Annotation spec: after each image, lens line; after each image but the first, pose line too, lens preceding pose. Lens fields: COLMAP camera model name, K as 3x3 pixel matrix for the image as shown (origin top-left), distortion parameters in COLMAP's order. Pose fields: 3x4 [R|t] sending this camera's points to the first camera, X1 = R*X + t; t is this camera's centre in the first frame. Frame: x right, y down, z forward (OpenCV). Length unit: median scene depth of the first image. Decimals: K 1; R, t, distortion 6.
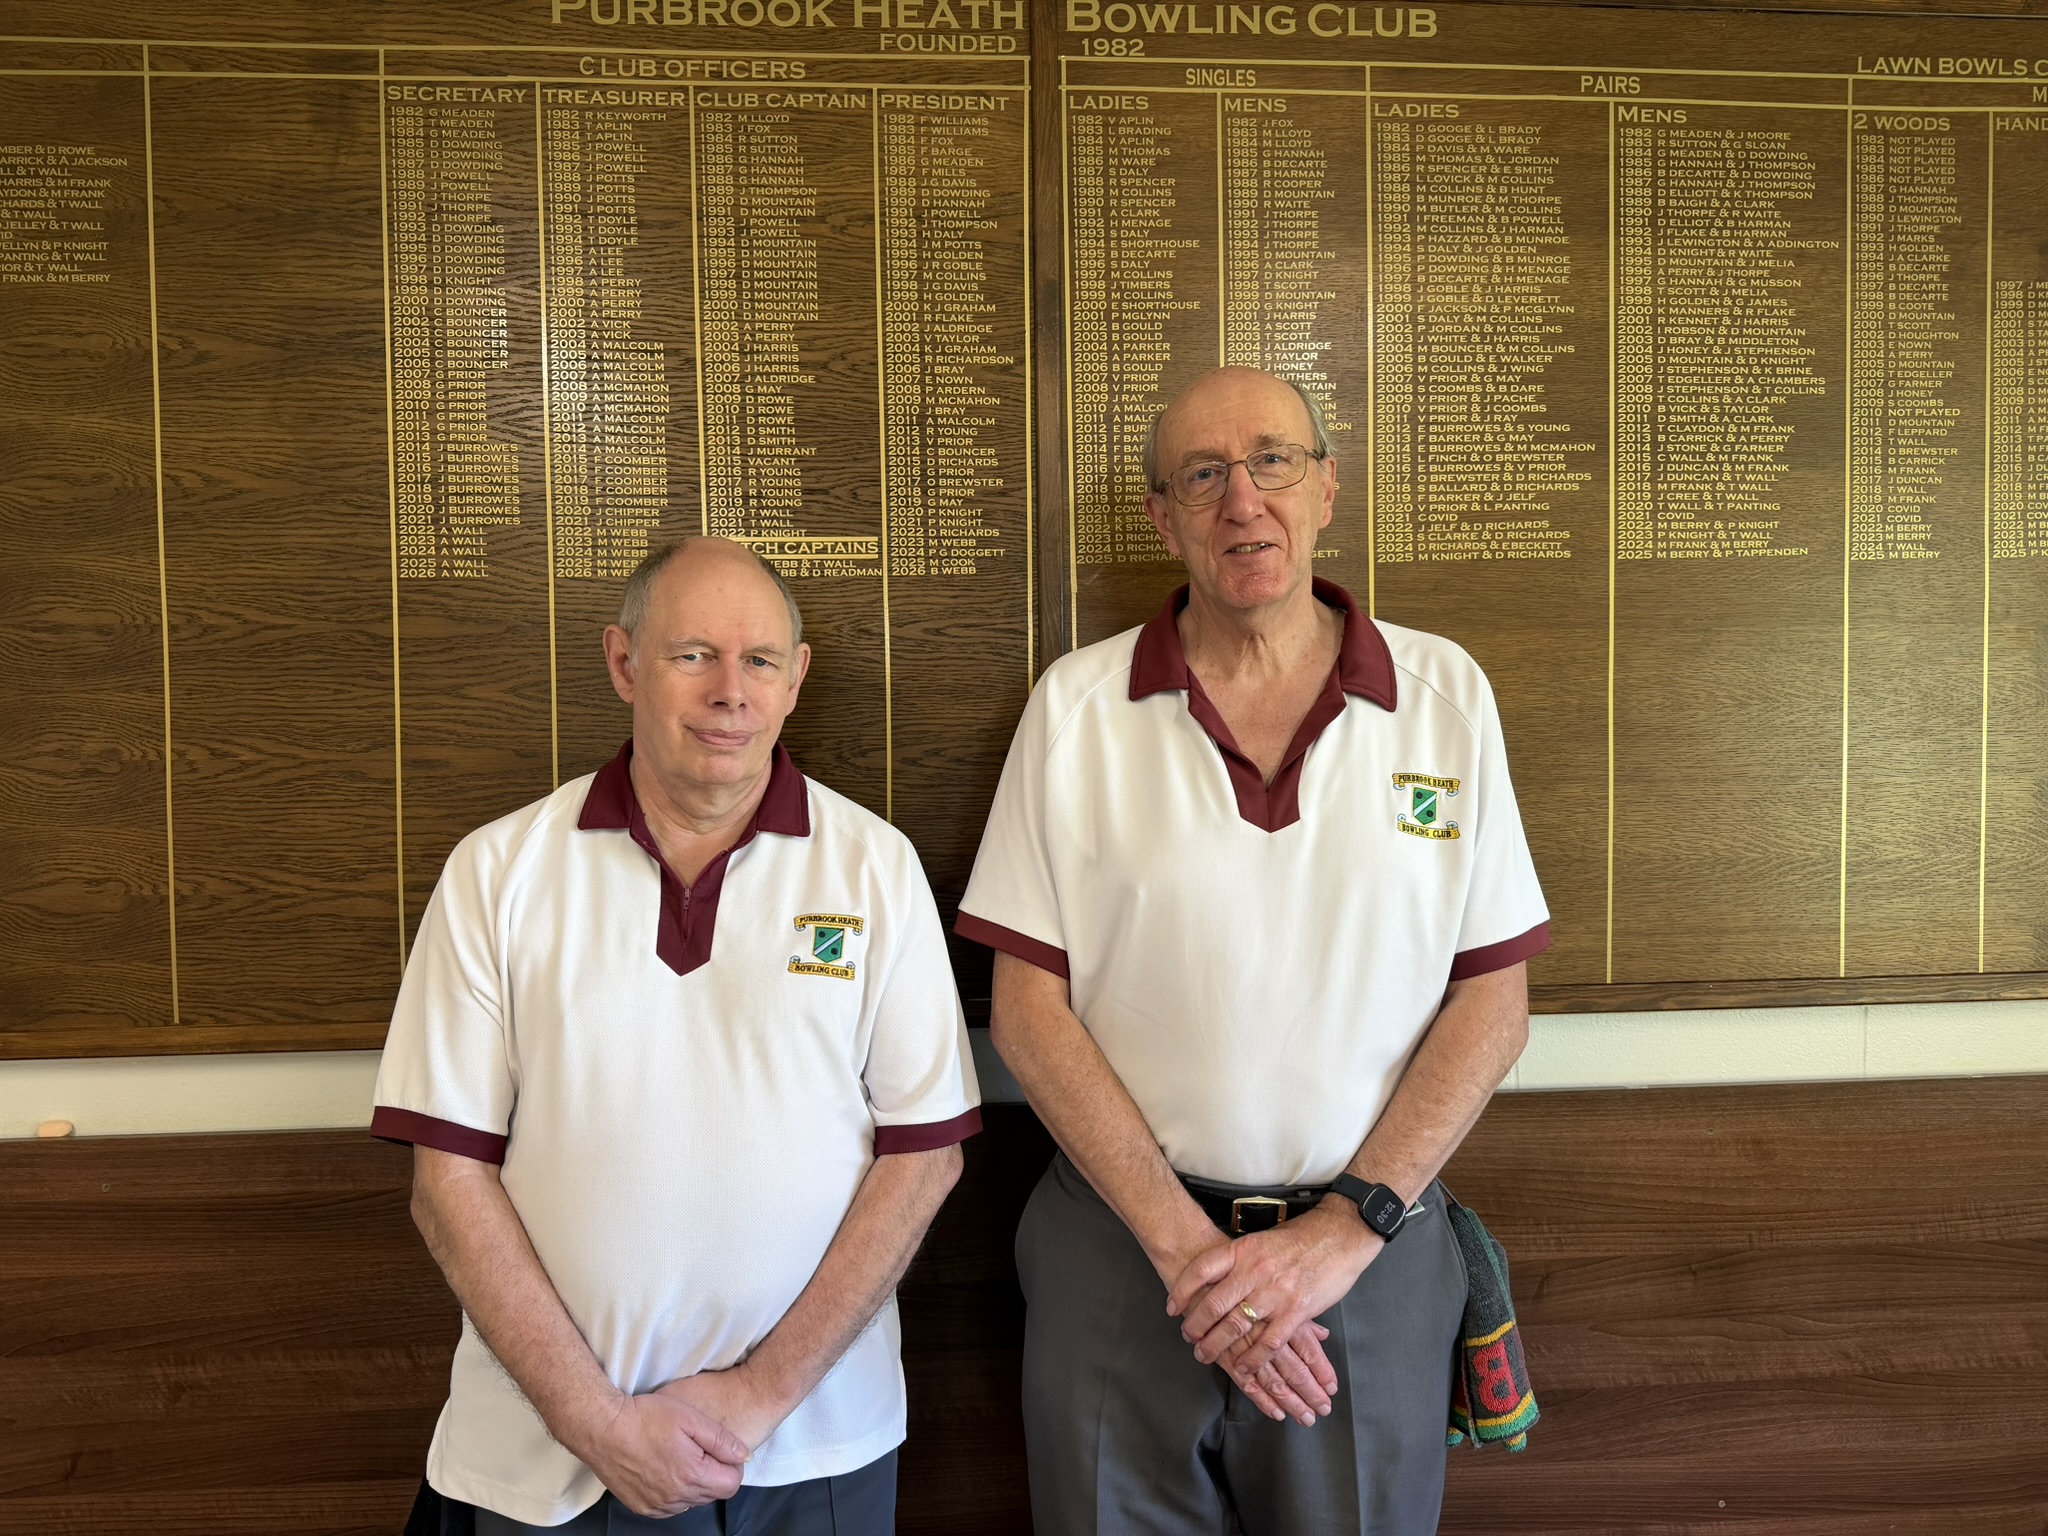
lens RADIAL K [[1456.3, 0, 1030.7], [0, 1456.3, 778.3], [0, 0, 1]] dist [0.031091, -0.027225]
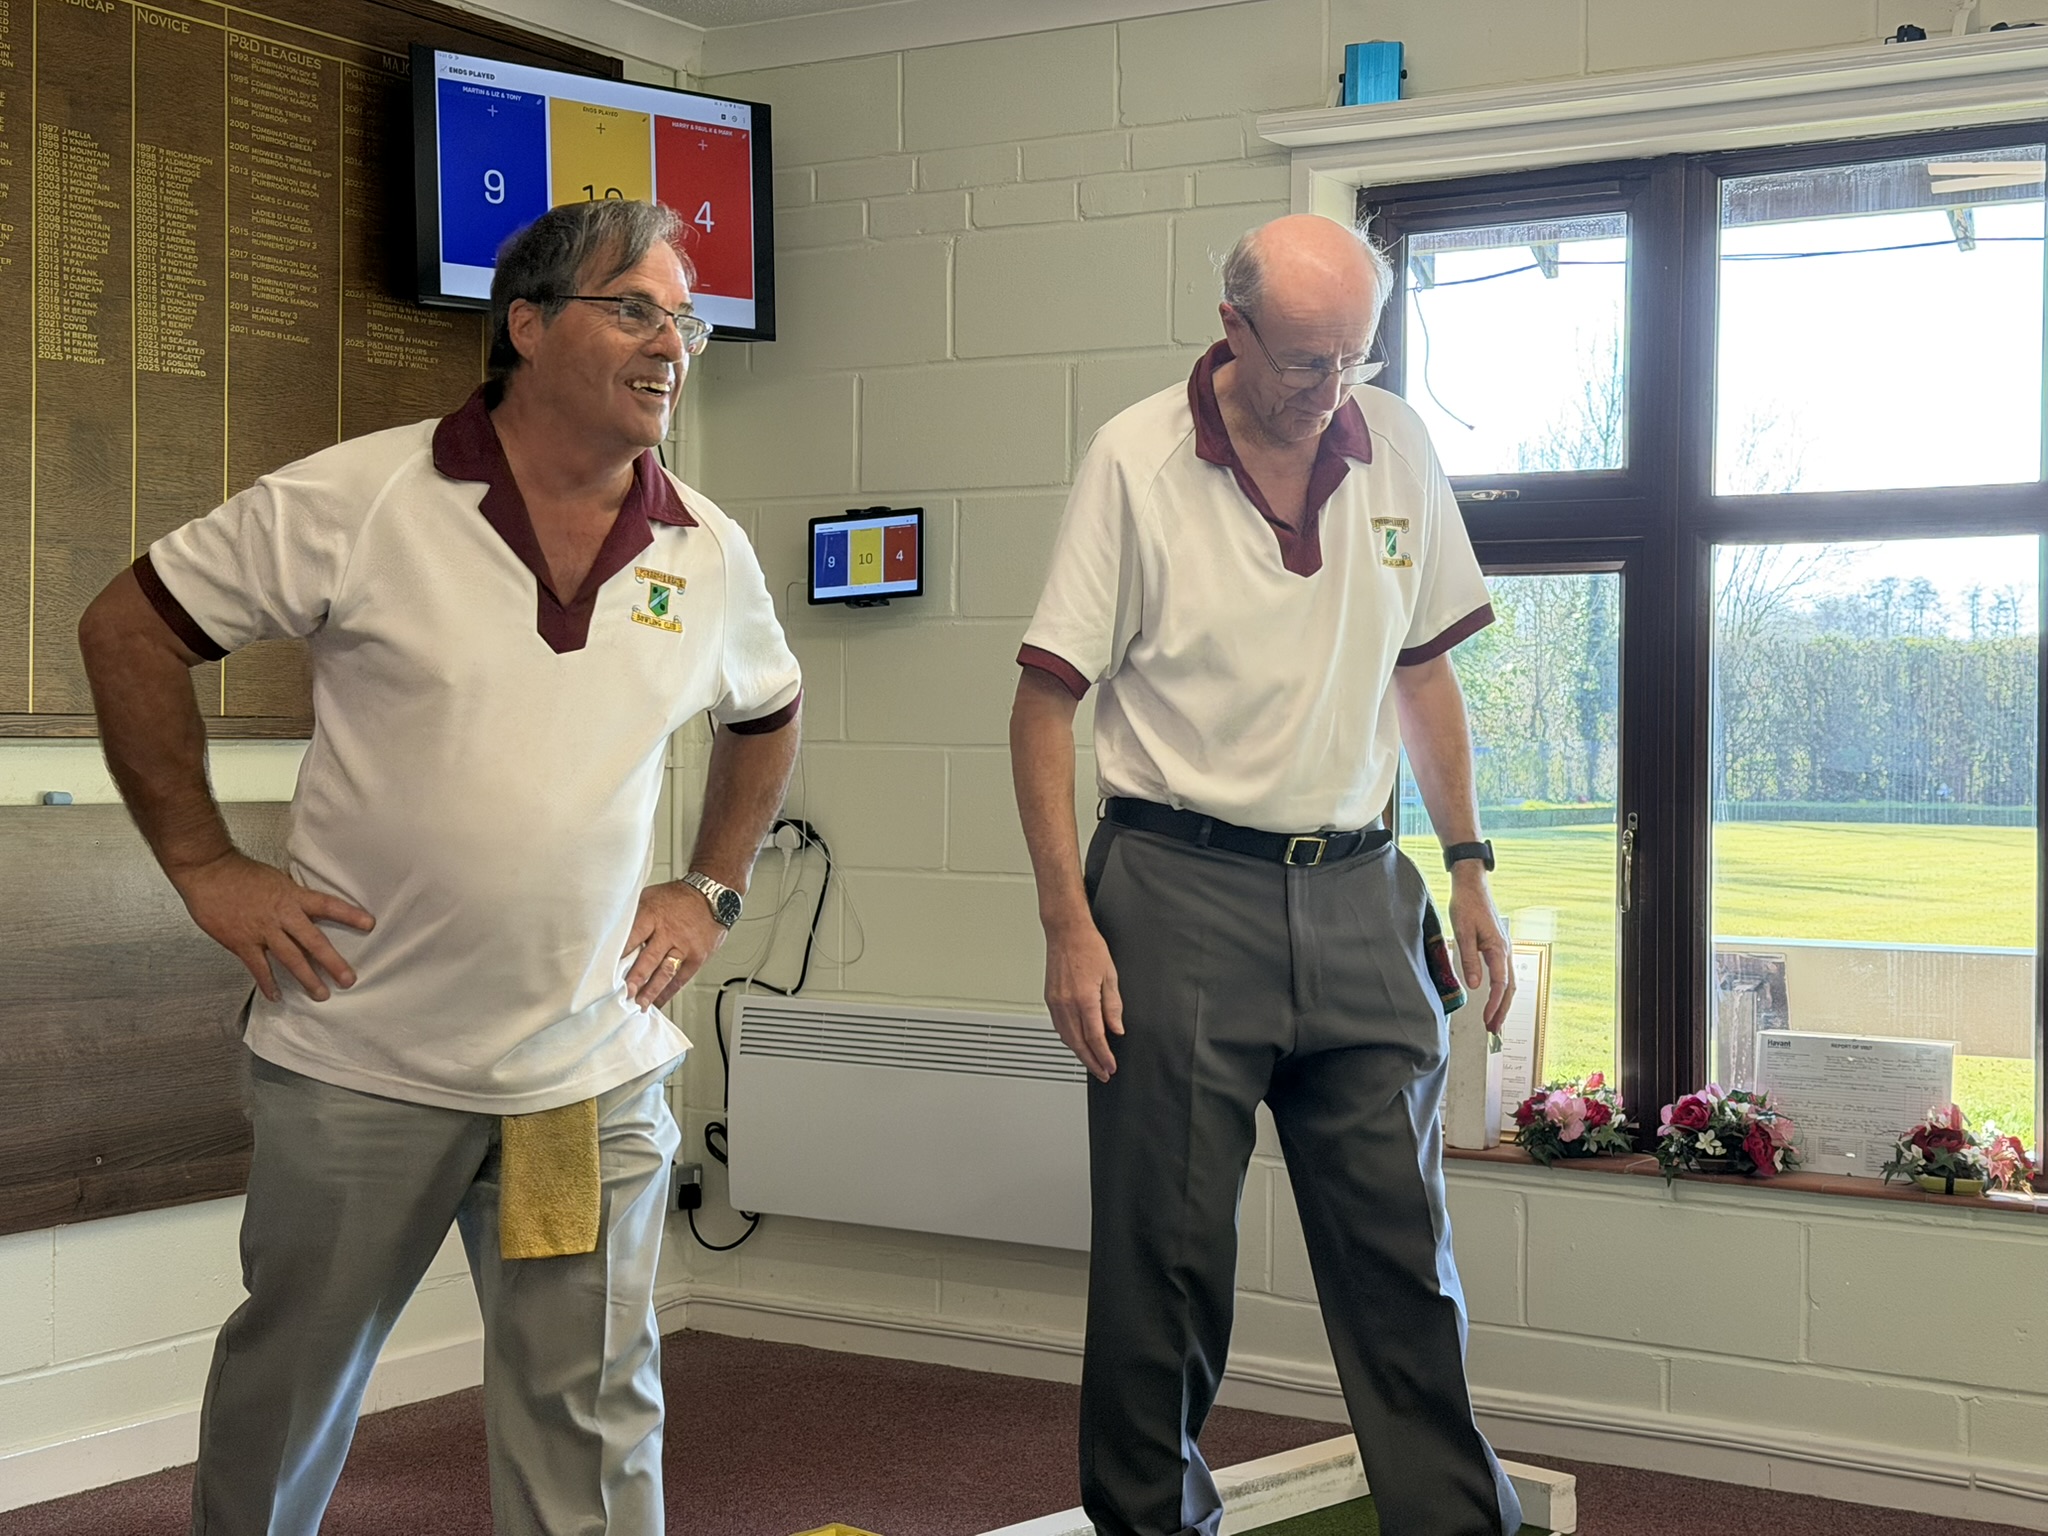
lens RADIAL K [[3026.3, 0, 984.3], [0, 3026.3, 740.8], [0, 0, 1]] dist [0.097328, 0.000000]
pose [[0.610942, 0.020035, 0.791421, -0.813864], [0.009067, 0.999437, -0.032300, 0.242802], [-0.791623, 0.026909, 0.610417, -1.085270]]
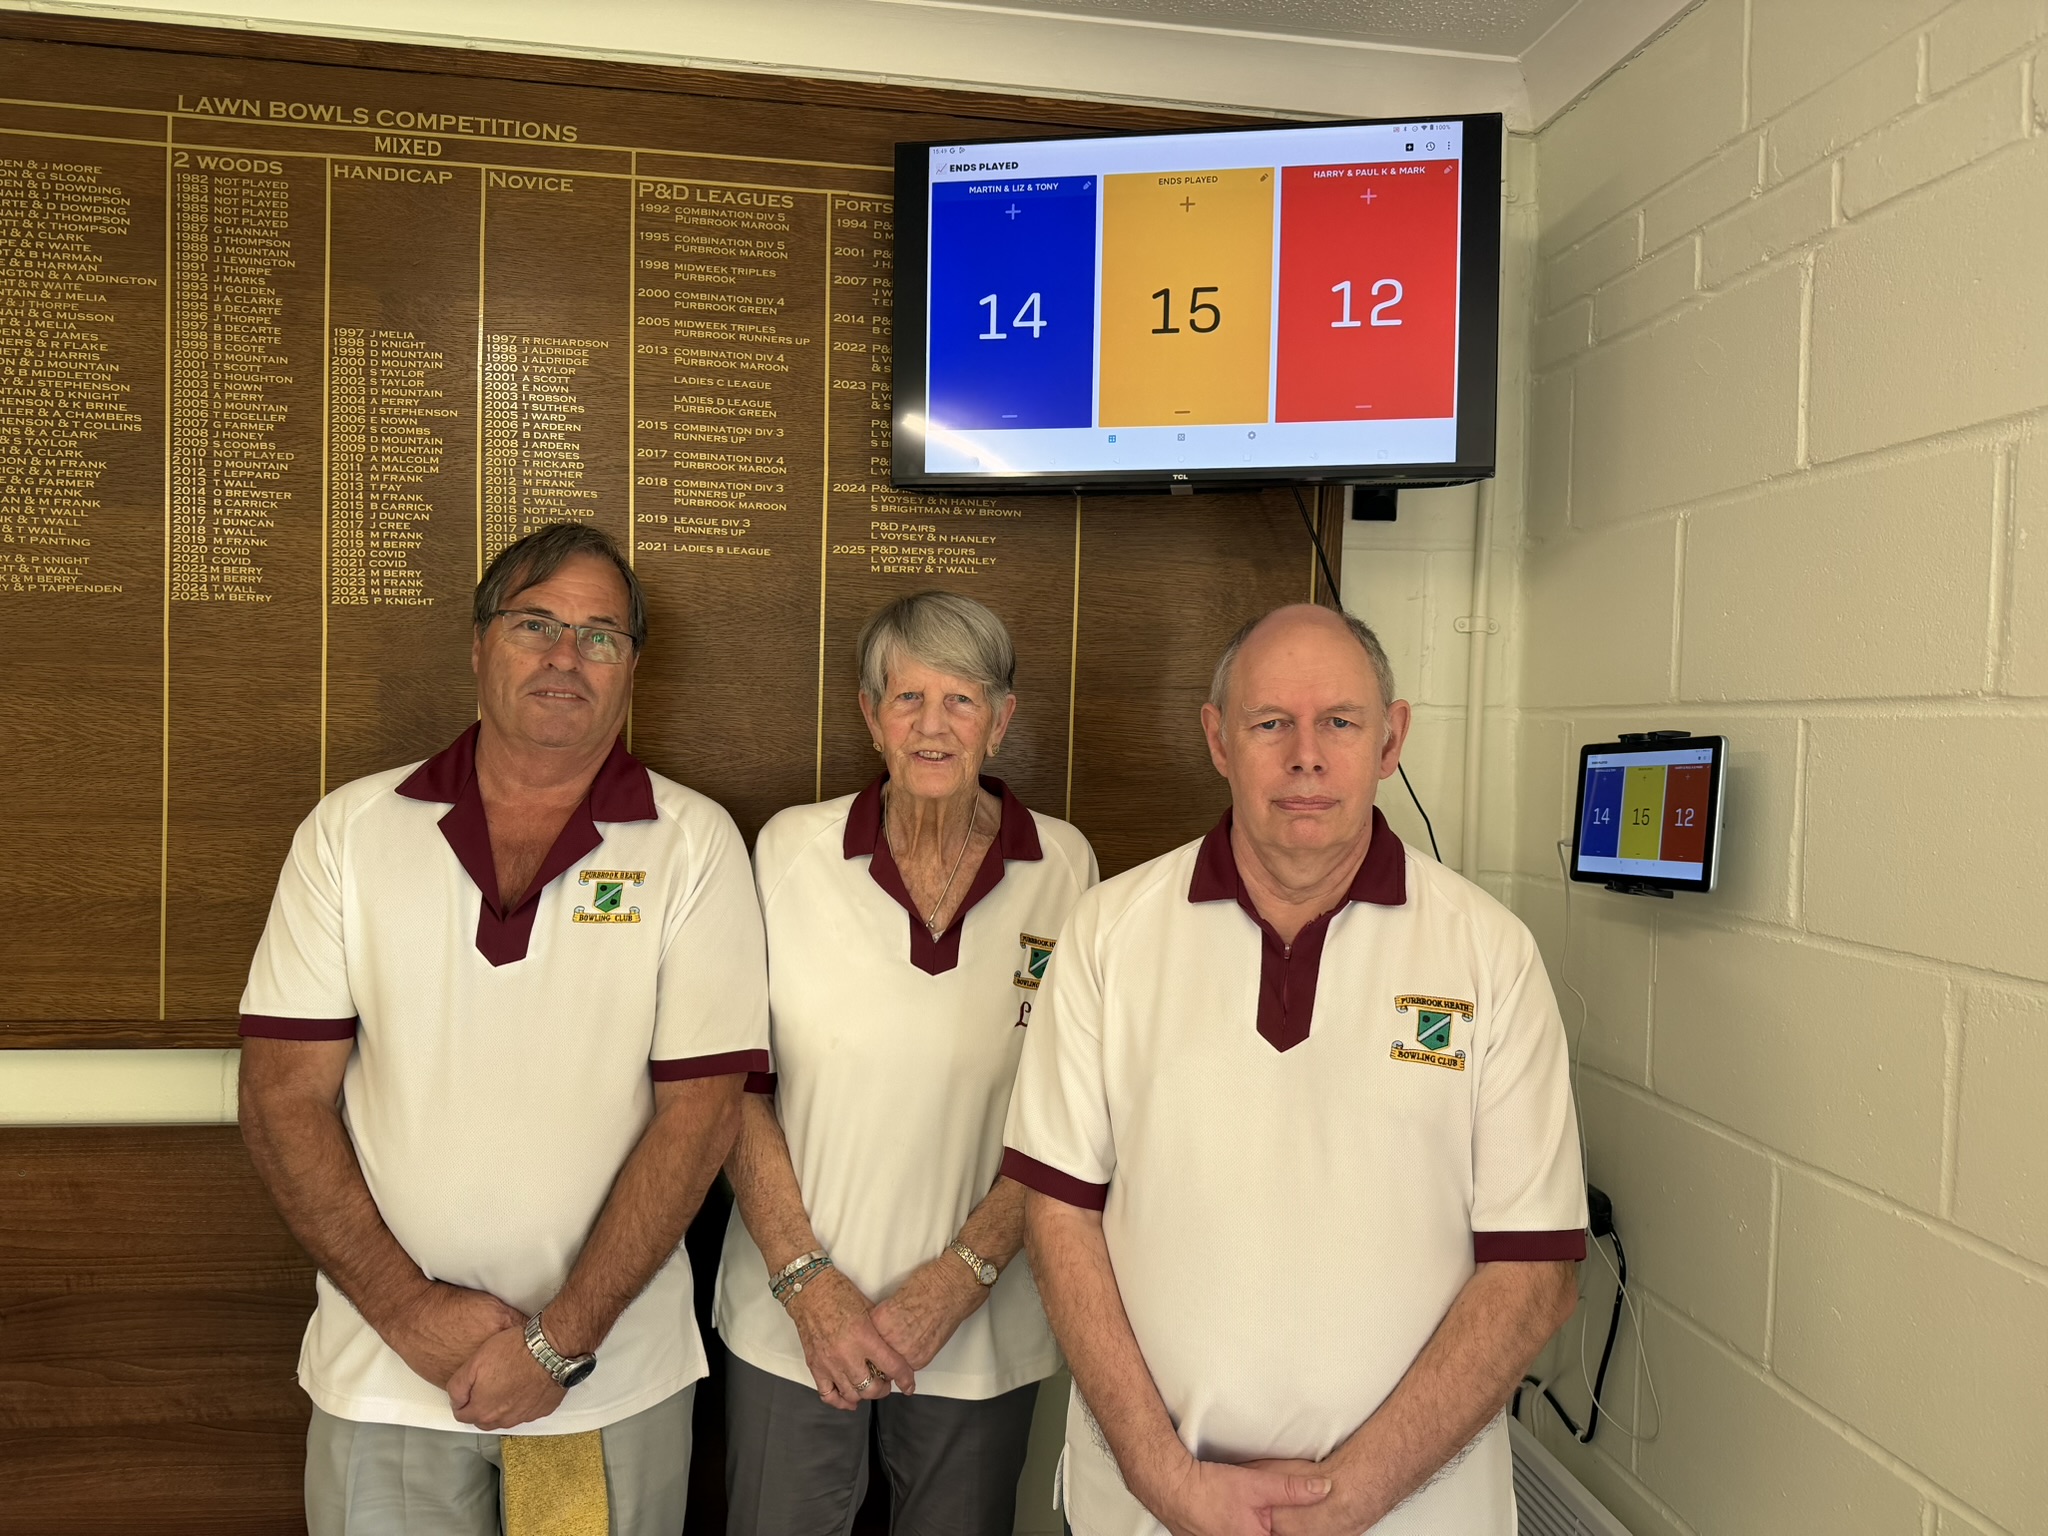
lens RADIAL K [[1456.3, 0, 1007.0], [0, 1456.3, 774.0], [0, 0, 1]] dist [0.031091, -0.027225]
pose [[0.998162, 0.035764, 0.048929, 1.075332], [-0.035462, 0.999346, -0.007017, -0.043910], [-0.049148, 0.005269, 0.998778, -0.018444]]
